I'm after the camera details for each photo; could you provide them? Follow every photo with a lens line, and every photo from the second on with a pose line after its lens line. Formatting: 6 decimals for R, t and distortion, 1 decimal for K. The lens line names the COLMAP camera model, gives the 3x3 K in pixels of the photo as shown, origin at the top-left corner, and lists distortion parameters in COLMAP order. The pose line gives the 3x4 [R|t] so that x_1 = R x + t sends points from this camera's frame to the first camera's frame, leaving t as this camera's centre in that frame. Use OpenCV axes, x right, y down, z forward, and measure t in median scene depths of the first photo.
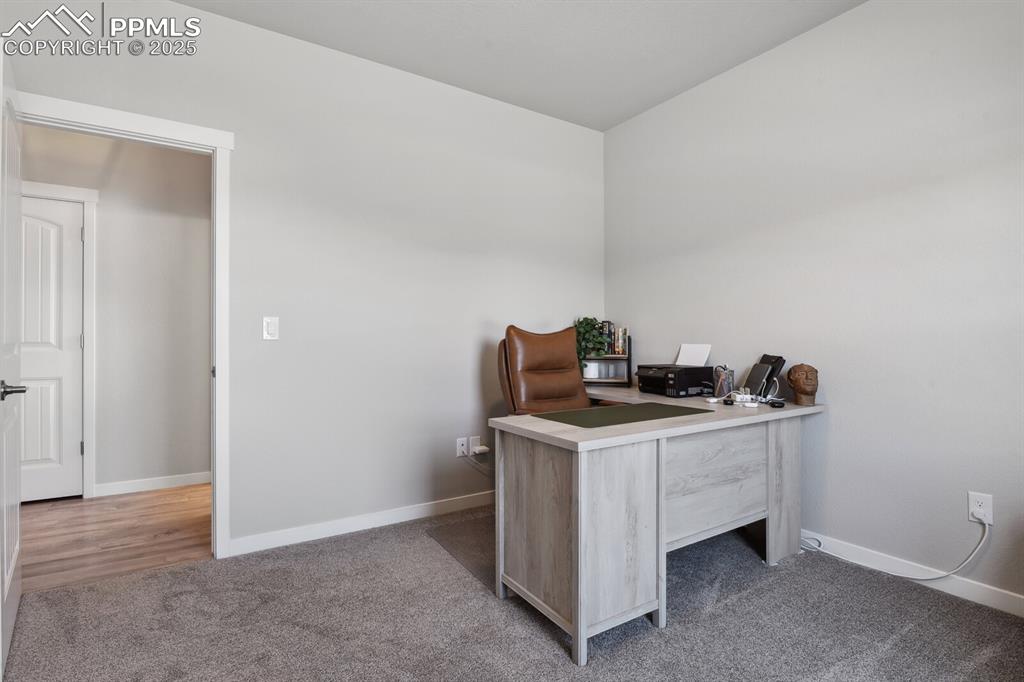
lens RADIAL K [[499.6, 0, 518.0], [0, 499.6, 344.4], [0, 0, 1]] dist [-0.007073, -0.005107]
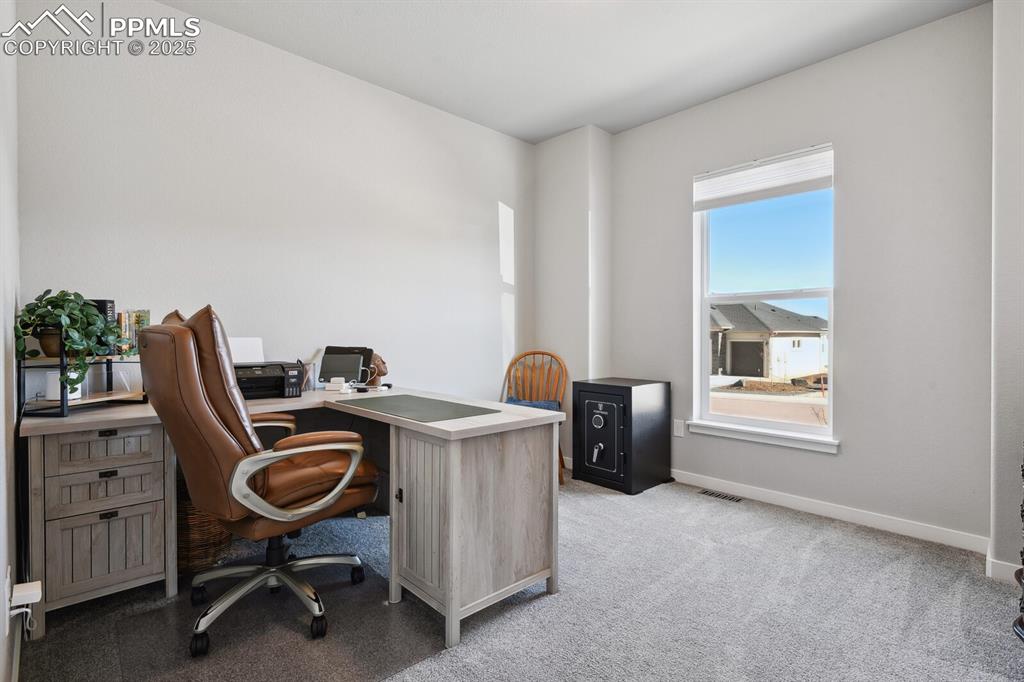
lens RADIAL K [[499.6, 0, 512.3], [0, 499.6, 339.9], [0, 0, 1]] dist [-0.007073, -0.005107]
pose [[-0.194126, -0.002082, 0.980974, -0.880002], [0.002772, 0.999993, 0.002671, 0.003678], [-0.980973, 0.003238, -0.194119, 1.091119]]
